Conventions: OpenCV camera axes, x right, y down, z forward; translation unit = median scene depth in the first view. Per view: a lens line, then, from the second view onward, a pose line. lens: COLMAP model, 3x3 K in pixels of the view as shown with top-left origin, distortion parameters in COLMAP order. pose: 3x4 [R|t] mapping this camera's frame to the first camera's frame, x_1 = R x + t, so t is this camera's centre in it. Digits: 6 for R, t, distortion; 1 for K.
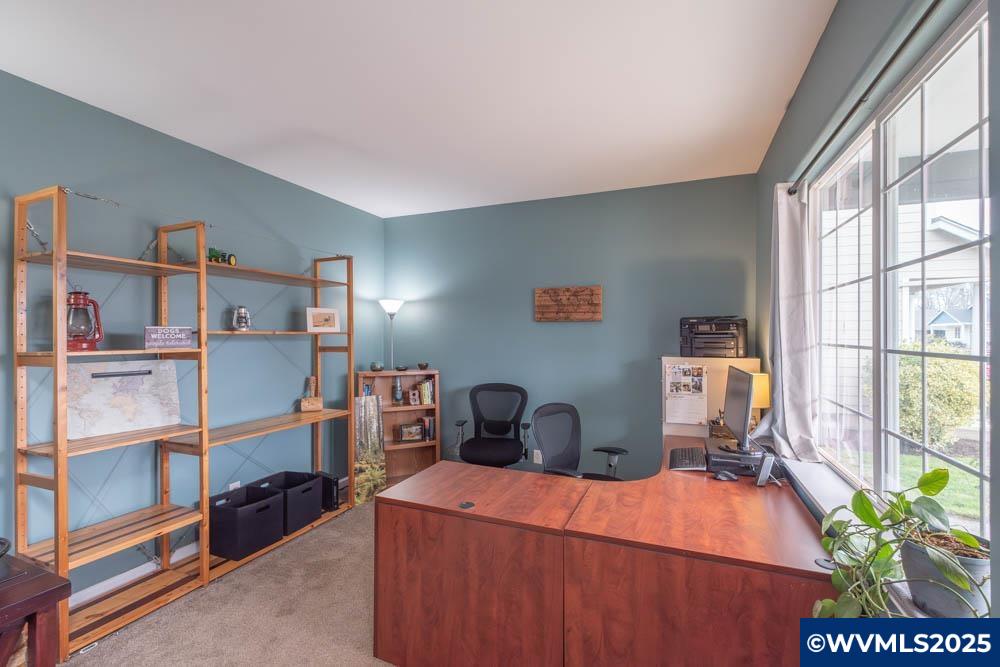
lens RADIAL K [[428.2, 0, 500.0], [0, 428.2, 333.5], [0, 0, 1]] dist [0.008628, -0.000424]
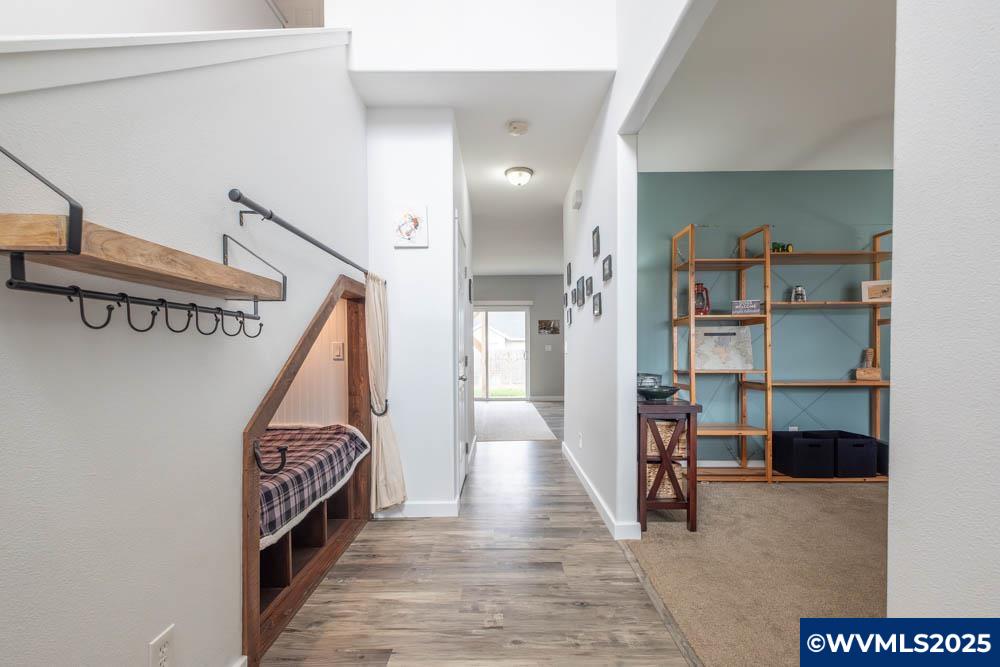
lens RADIAL K [[425.6, 0, 506.6], [0, 425.6, 355.3], [0, 0, 1]] dist [0.000602, -0.000001]
pose [[0.386376, 0.015235, -0.922216, 0.256387], [0.007039, 0.999786, 0.019466, 0.129242], [0.922315, -0.014013, 0.386186, -0.316296]]
